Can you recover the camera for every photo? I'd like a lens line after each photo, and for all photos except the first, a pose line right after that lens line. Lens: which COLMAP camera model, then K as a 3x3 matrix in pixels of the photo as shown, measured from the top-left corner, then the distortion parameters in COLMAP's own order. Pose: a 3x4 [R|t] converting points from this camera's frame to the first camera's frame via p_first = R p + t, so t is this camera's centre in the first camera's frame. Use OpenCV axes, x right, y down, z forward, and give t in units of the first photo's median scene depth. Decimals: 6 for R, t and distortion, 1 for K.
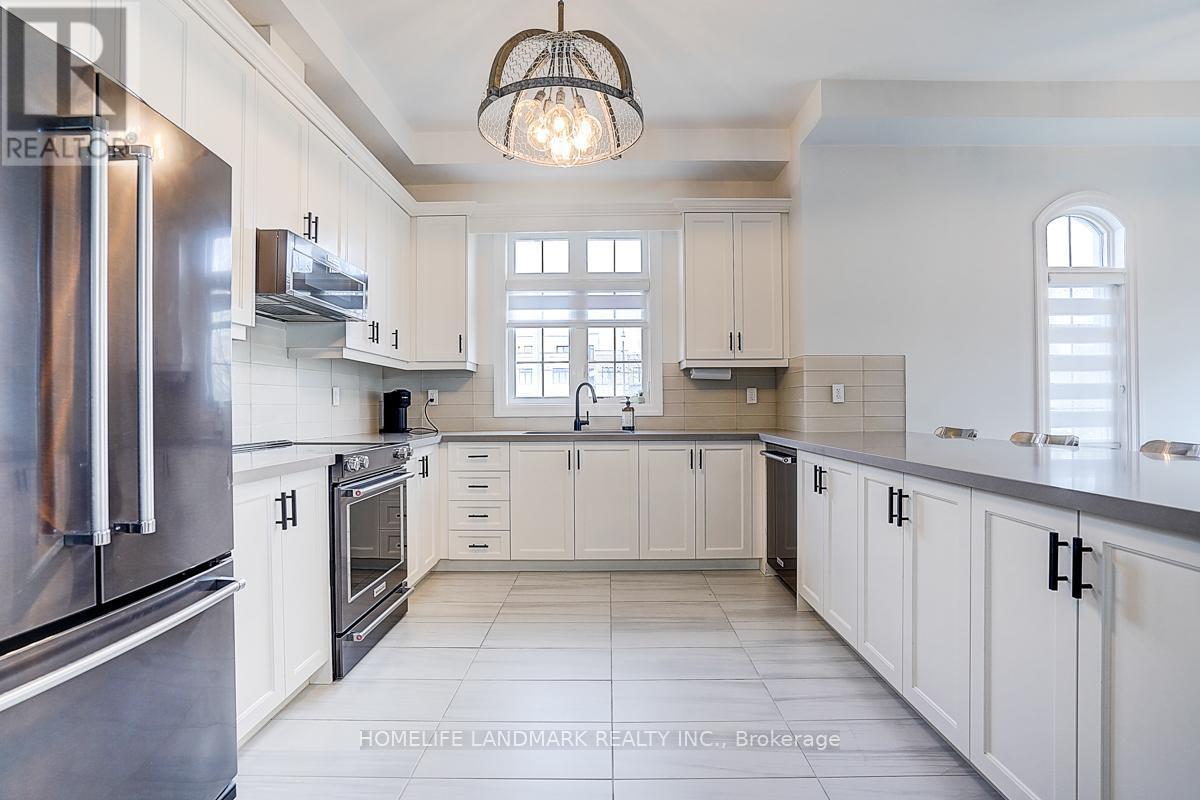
lens RADIAL K [[561.2, 0, 602.5], [0, 561.2, 406.9], [0, 0, 1]] dist [-0.069943, 0.032100]
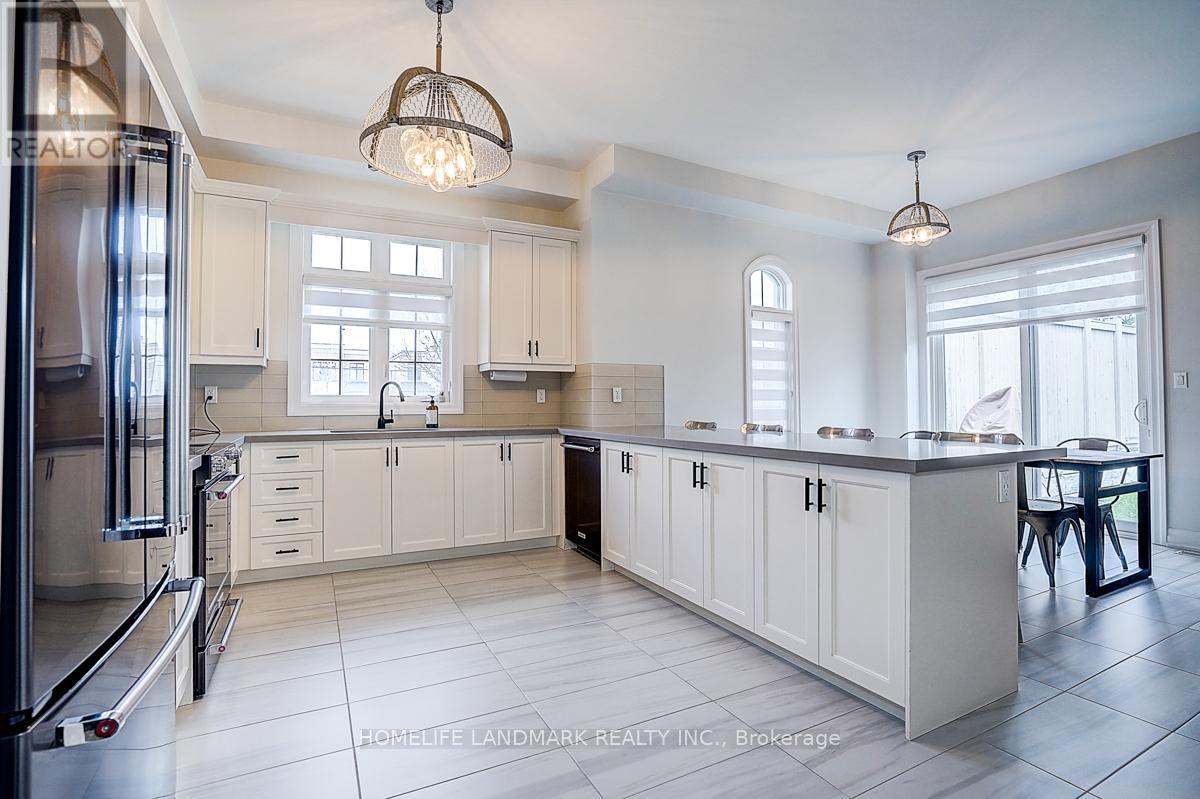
lens RADIAL K [[561.2, 0, 602.5], [0, 561.2, 406.4], [0, 0, 1]] dist [-0.069943, 0.032100]
pose [[0.881959, 0.001117, 0.471325, -0.187915], [-0.000700, 0.999999, -0.001058, 0.002313], [-0.471326, 0.000603, 0.881959, -0.081034]]
